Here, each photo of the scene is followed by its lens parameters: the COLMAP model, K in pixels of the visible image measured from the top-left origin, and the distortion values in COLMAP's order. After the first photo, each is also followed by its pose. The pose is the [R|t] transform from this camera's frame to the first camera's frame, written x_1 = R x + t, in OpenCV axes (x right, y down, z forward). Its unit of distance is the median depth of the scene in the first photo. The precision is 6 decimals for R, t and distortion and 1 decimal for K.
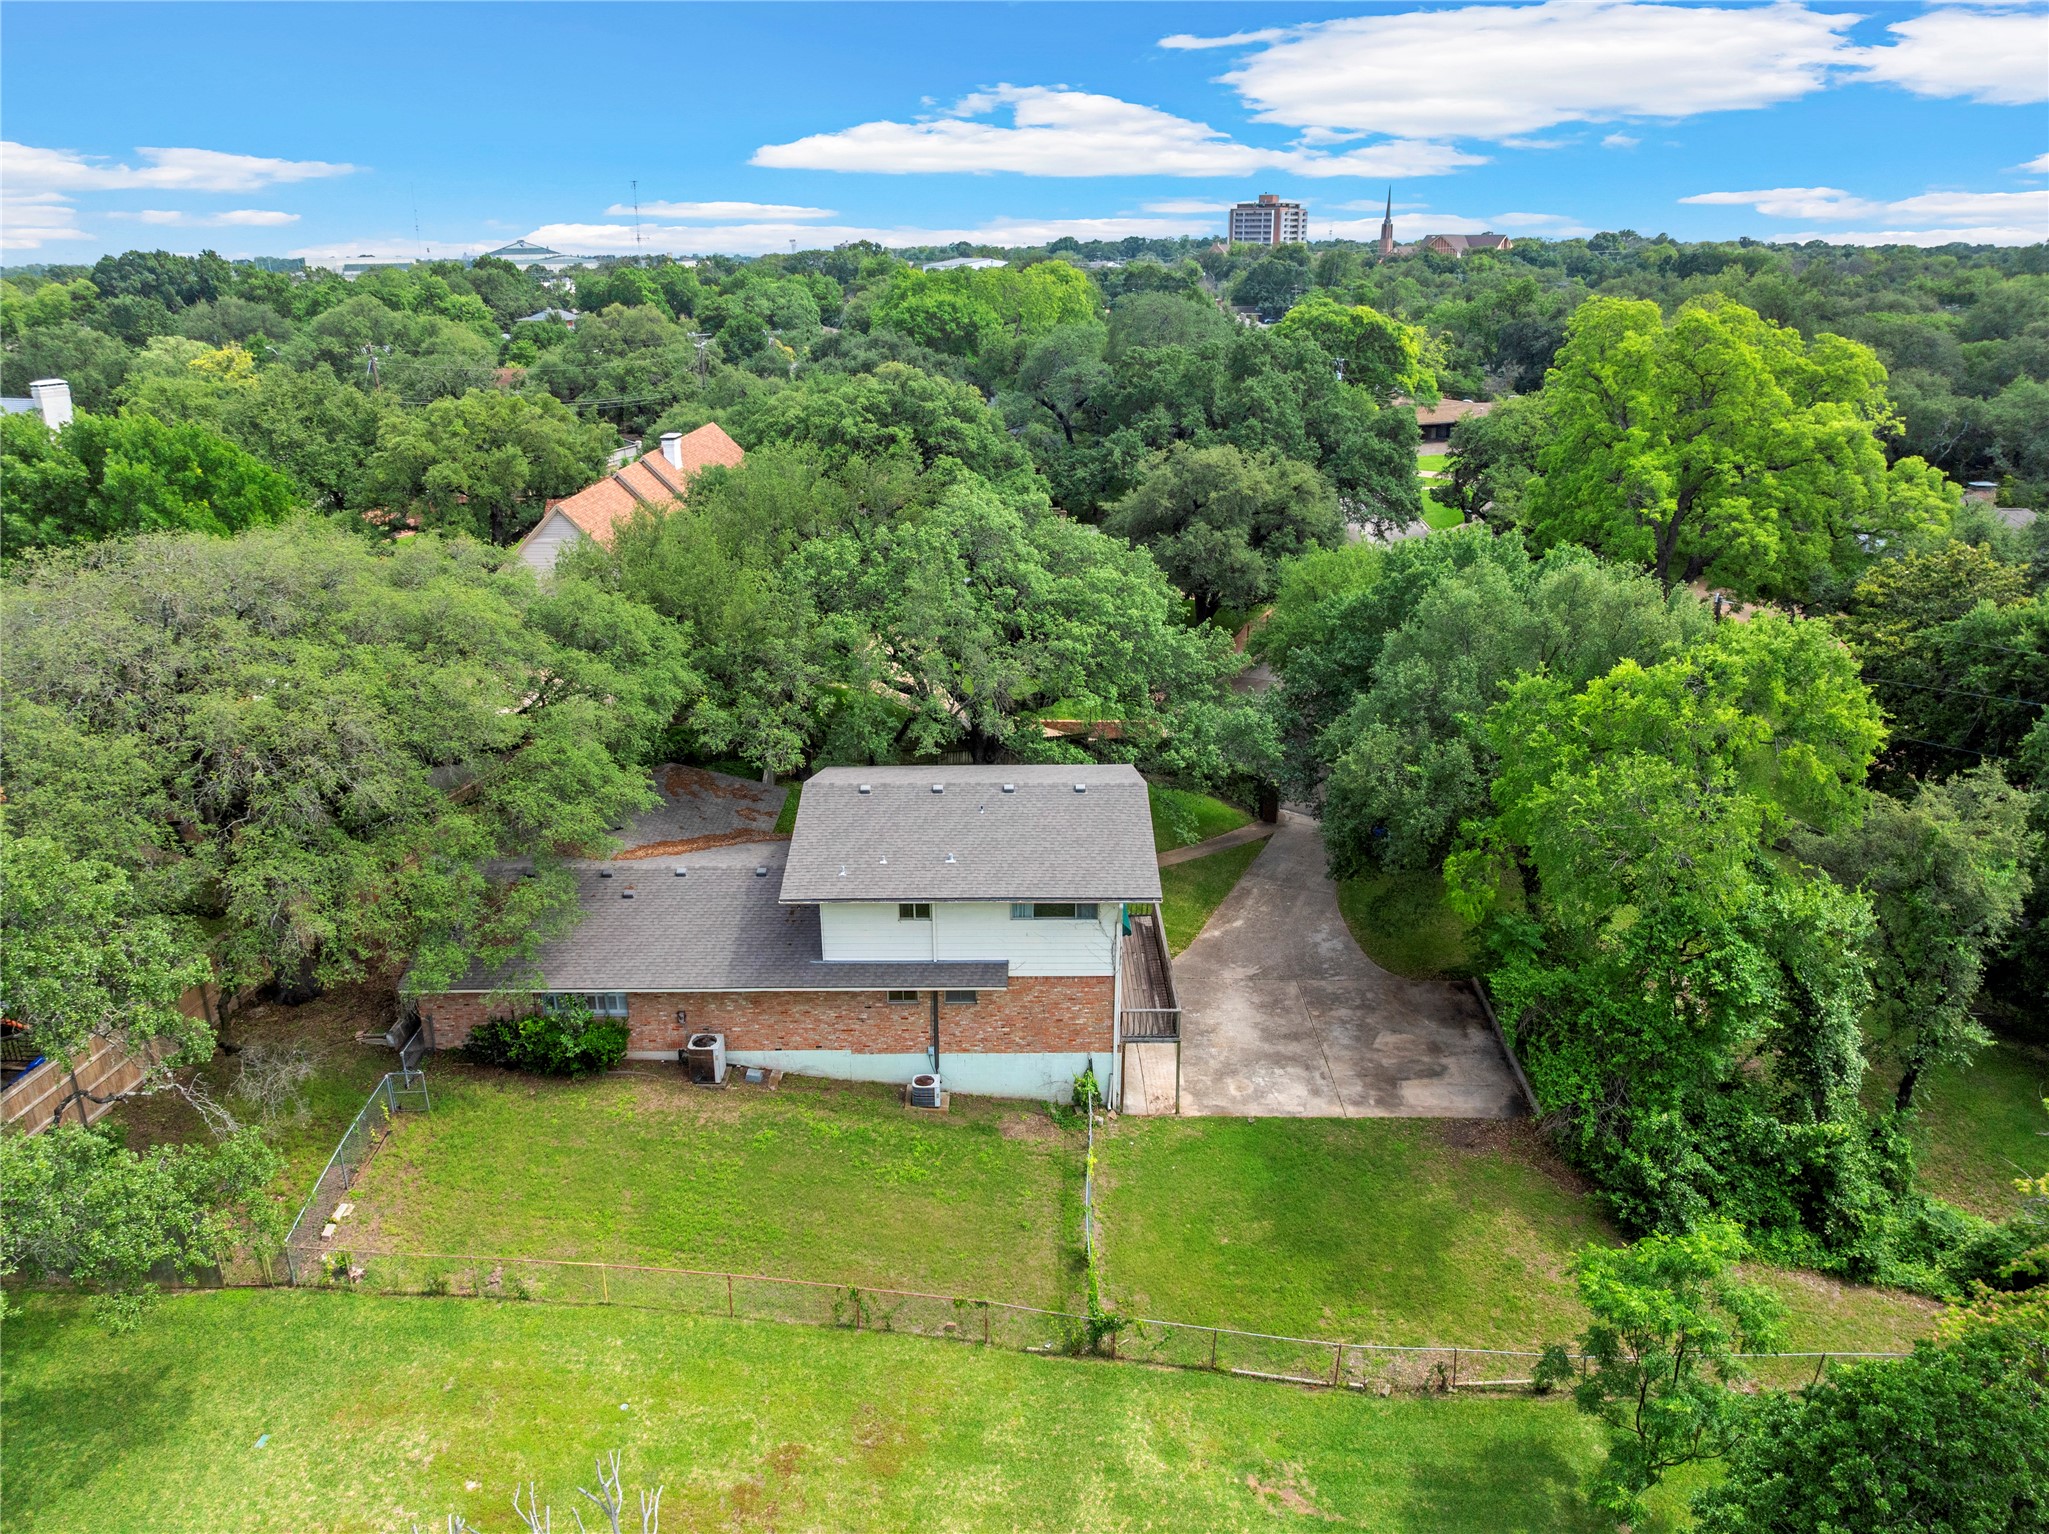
lens RADIAL K [[1412.7, 0, 1024.5], [0, 1412.7, 767.0], [0, 0, 1]] dist [-0.026436, -0.023633]
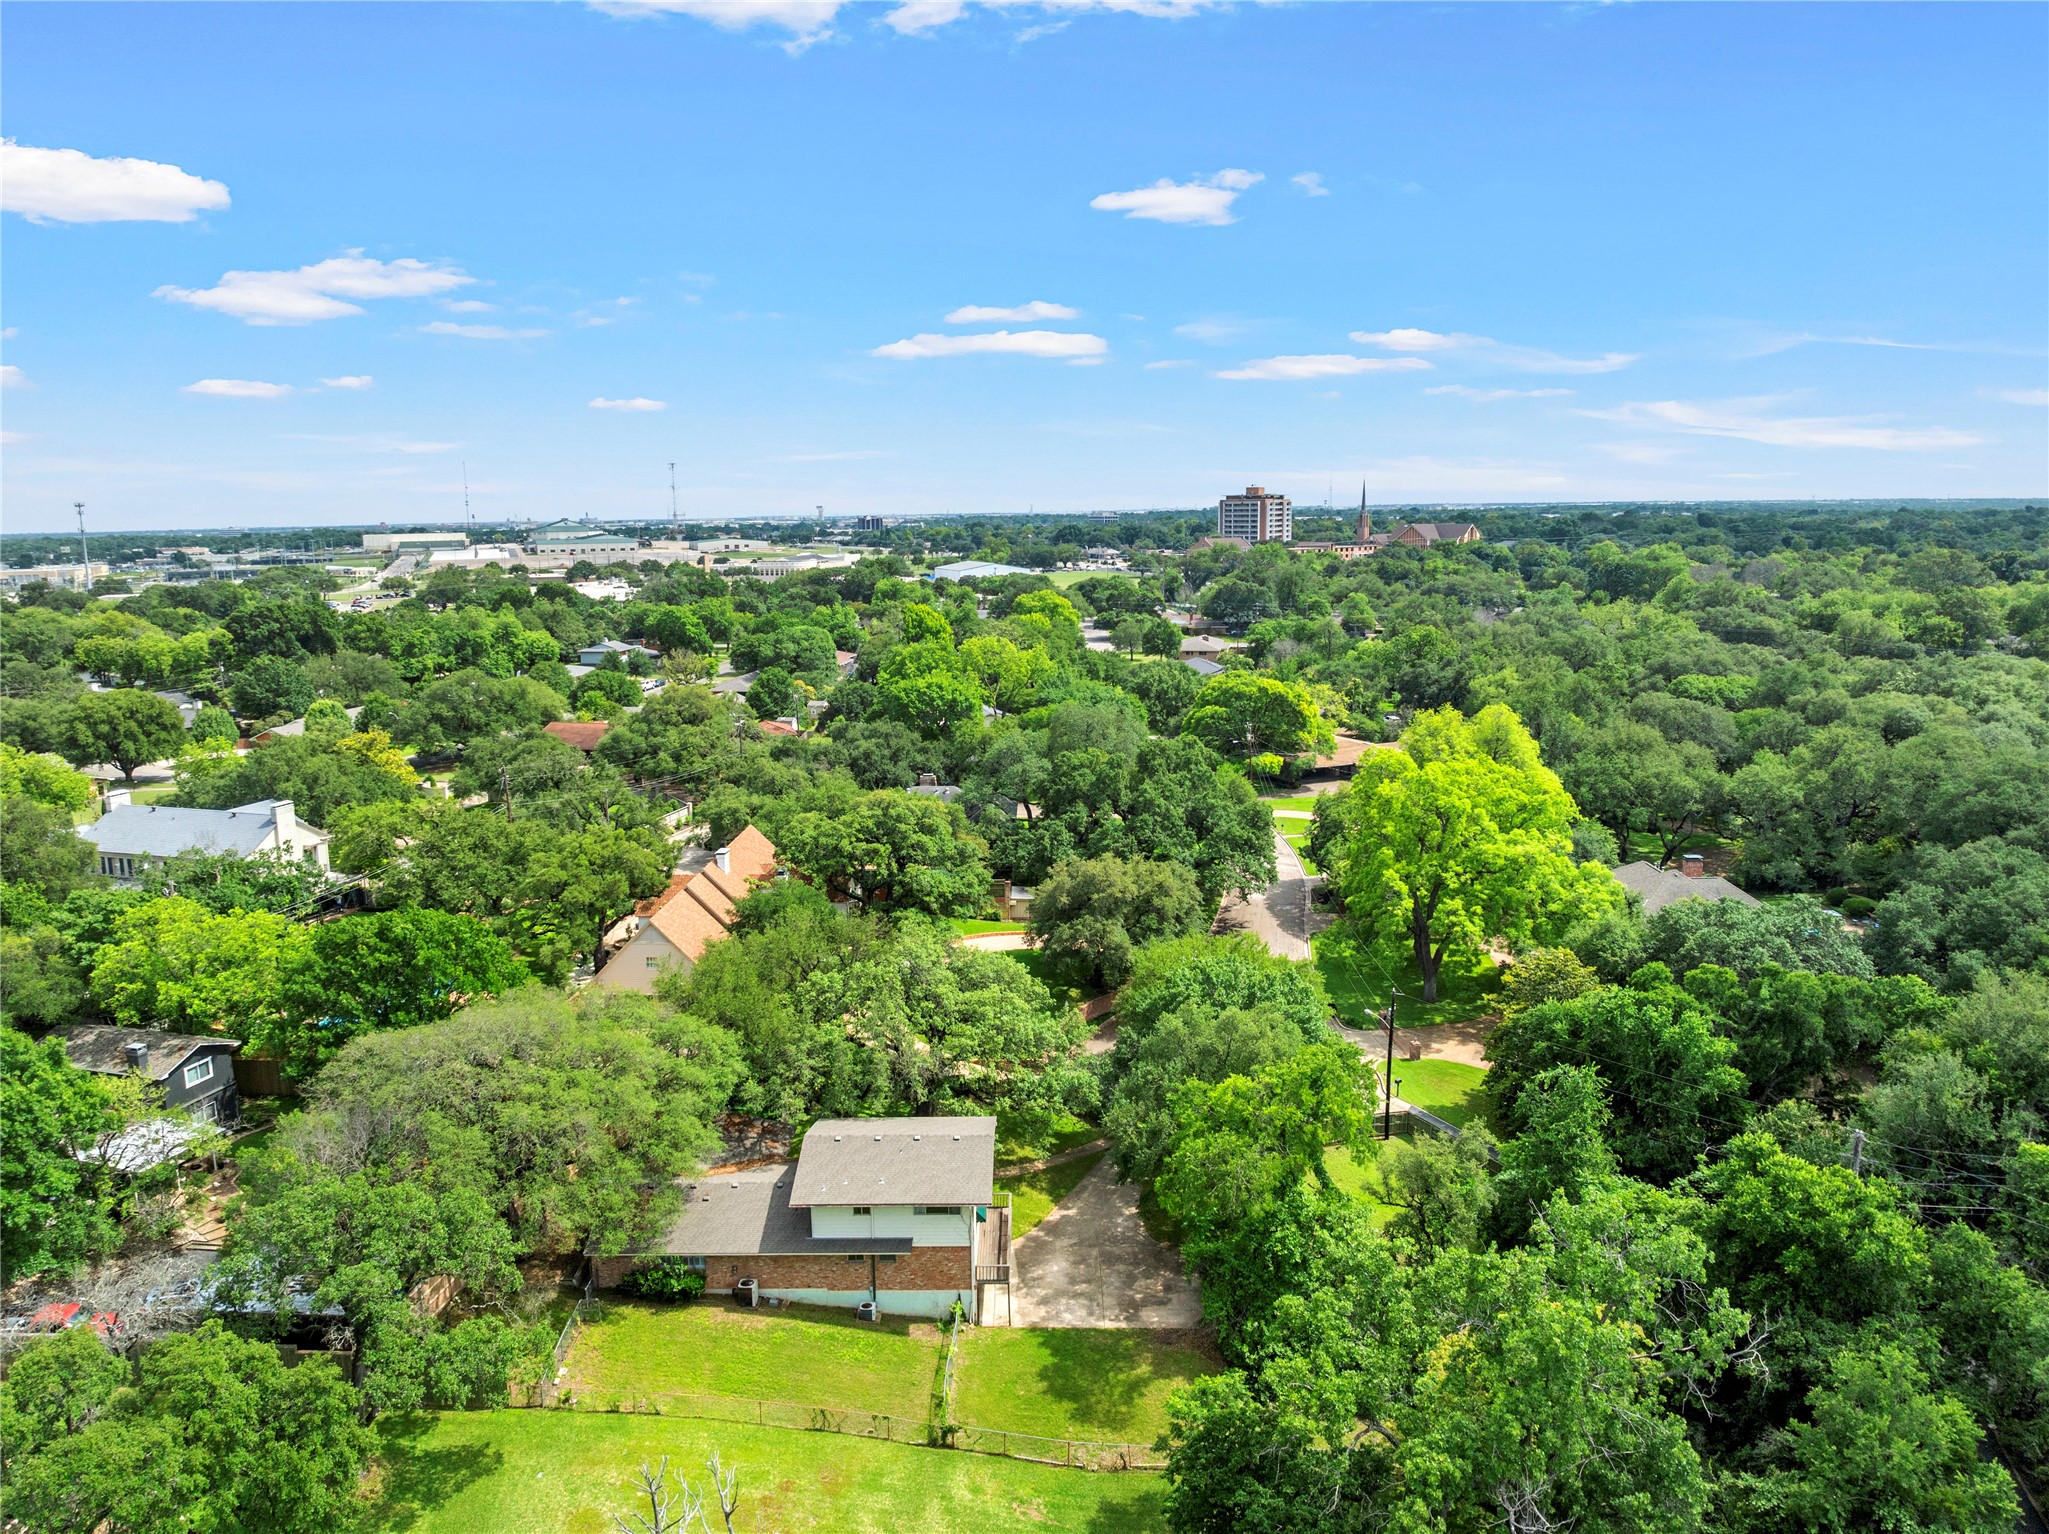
lens RADIAL K [[1433.8, 0, 1024.5], [0, 1433.8, 767.0], [0, 0, 1]] dist [-0.030851, -0.017071]
pose [[0.999853, -0.006799, -0.015747, 0.163145], [0.004101, 0.986216, -0.165414, -0.154917], [0.016654, 0.165325, 0.986099, -0.910900]]
